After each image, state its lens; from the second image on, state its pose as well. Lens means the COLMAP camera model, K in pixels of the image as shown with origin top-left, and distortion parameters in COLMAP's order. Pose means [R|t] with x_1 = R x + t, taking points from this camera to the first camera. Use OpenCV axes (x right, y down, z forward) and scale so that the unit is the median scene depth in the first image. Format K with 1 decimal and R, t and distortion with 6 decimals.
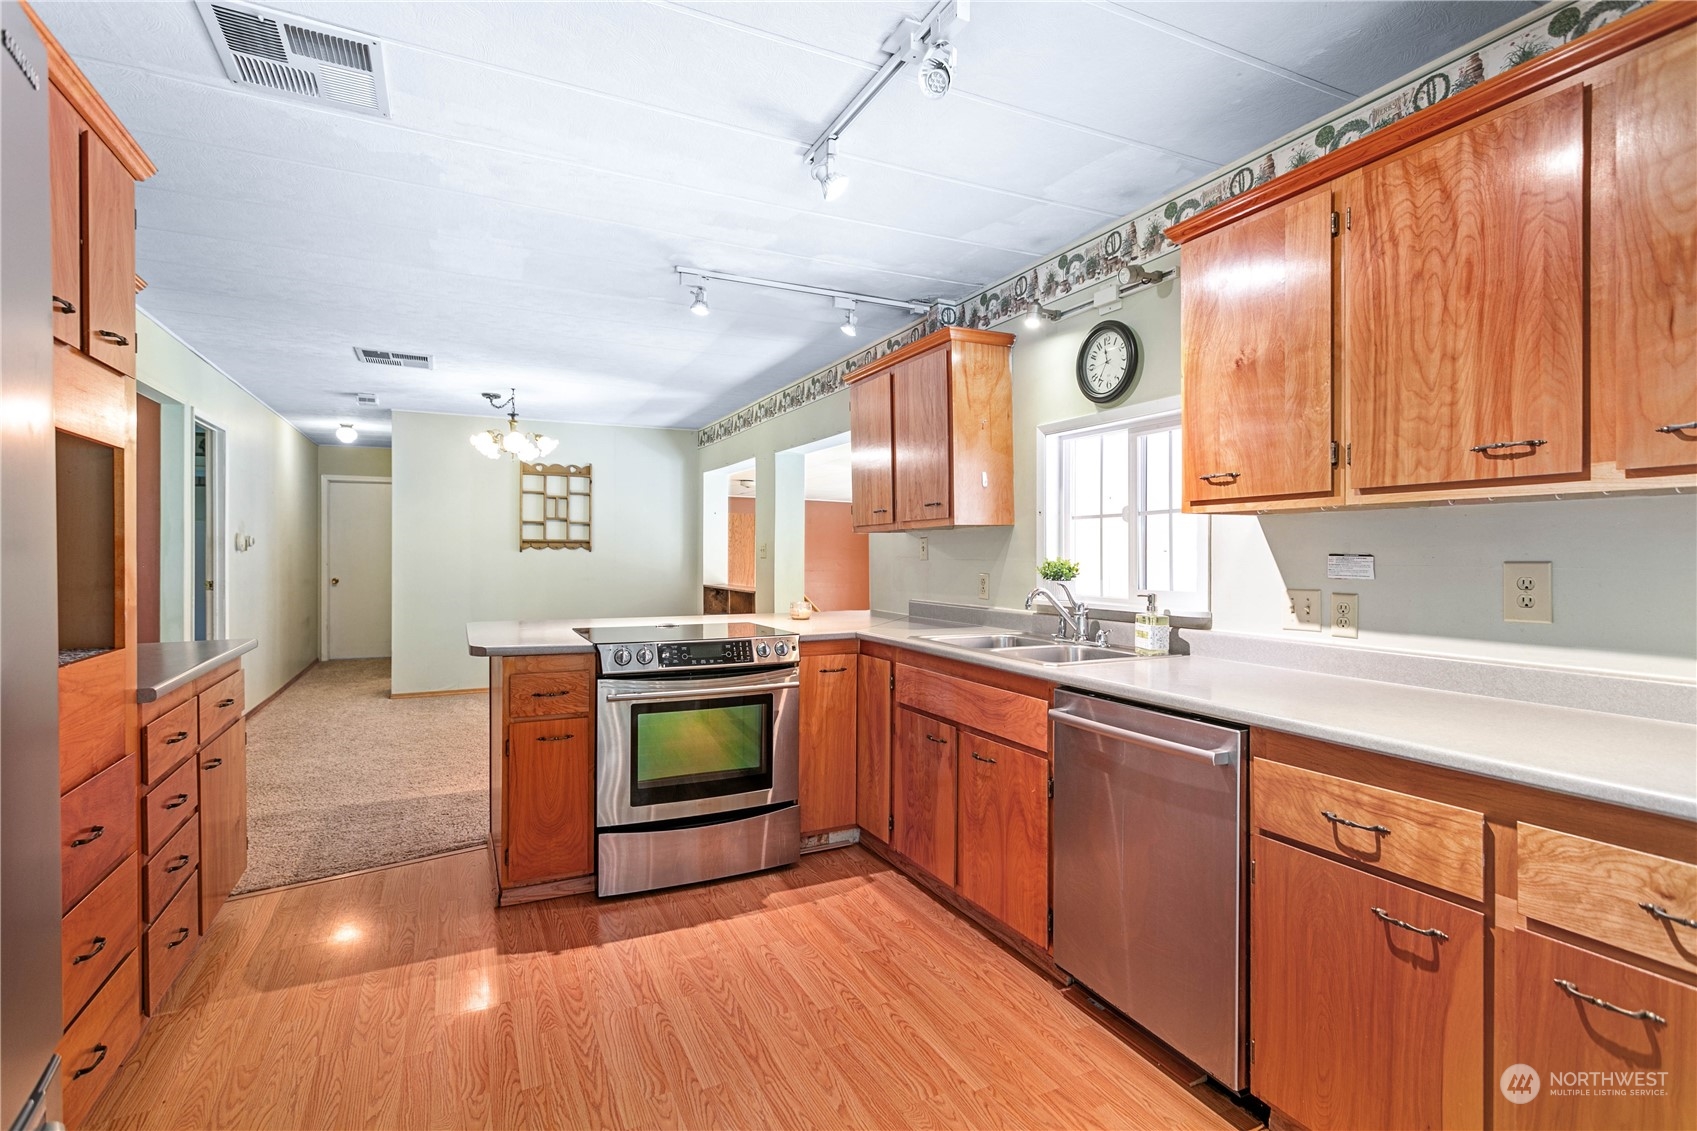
lens RADIAL K [[812.5, 0, 831.4], [0, 812.5, 556.6], [0, 0, 1]] dist [0.002665, 0.000821]
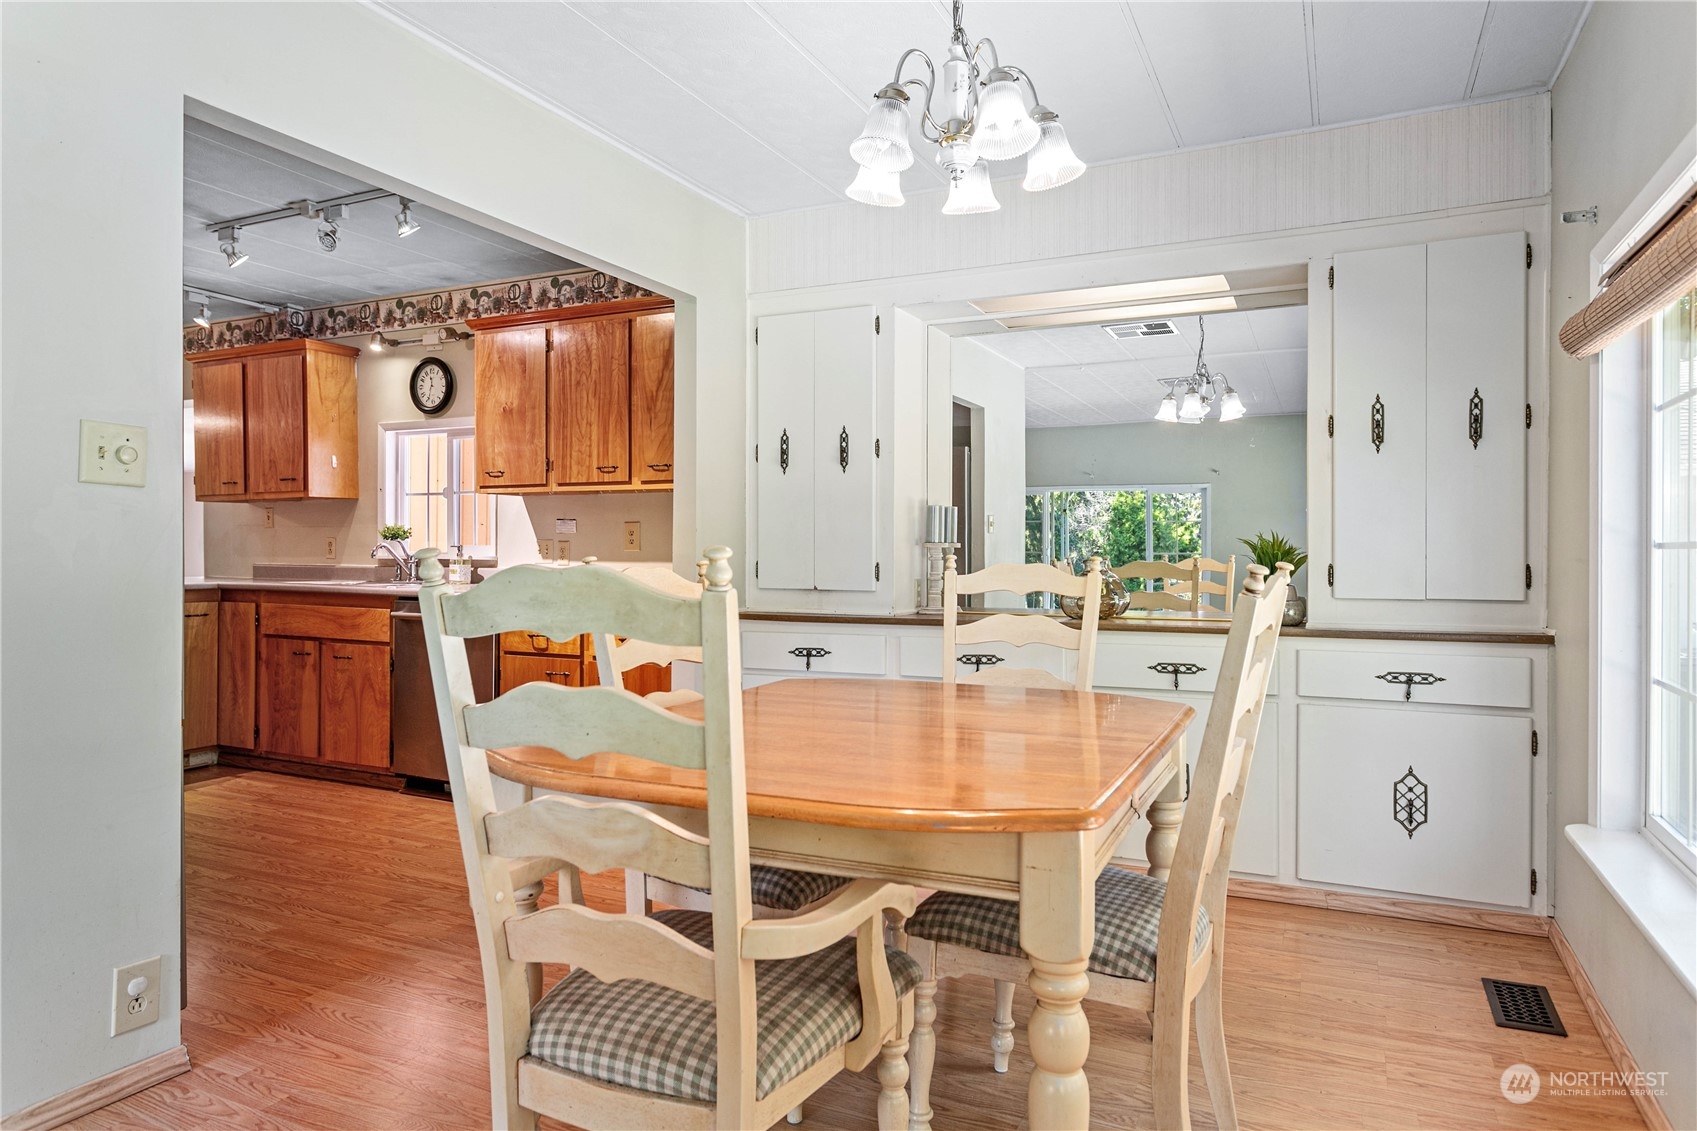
lens RADIAL K [[1049.1, 0, 847.1], [0, 1049.1, 560.1], [0, 0, 1]] dist [-0.003712, 0.000656]
pose [[0.773645, 0.000013, 0.633620, -0.253418], [-0.003569, 0.999984, 0.004338, 0.054048], [-0.633610, -0.005618, 0.773633, -0.854526]]
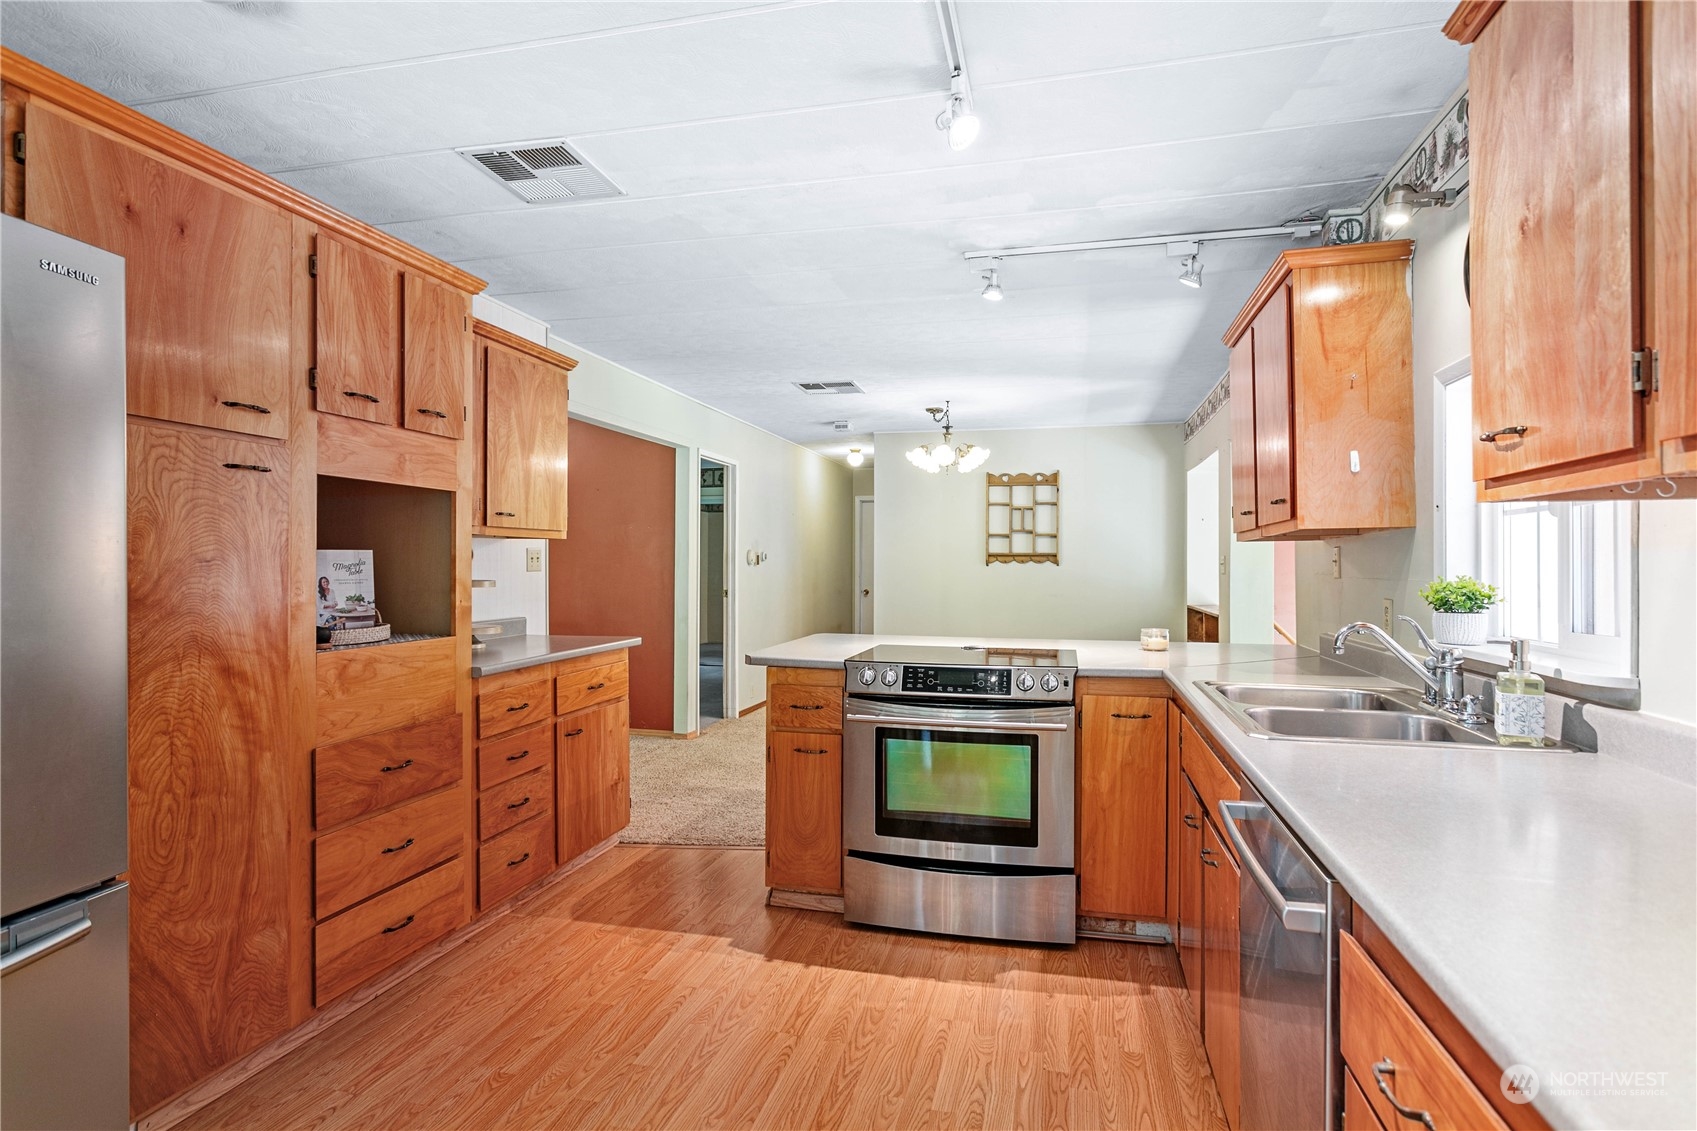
lens RADIAL K [[878.0, 0, 825.9], [0, 878.0, 565.3], [0, 0, 1]] dist [-0.003407, 0.000746]
pose [[0.767960, 0.000403, -0.640498, 0.357541], [-0.003946, 0.999984, -0.004102, -0.003117], [0.640486, 0.005678, 0.767949, 0.166975]]
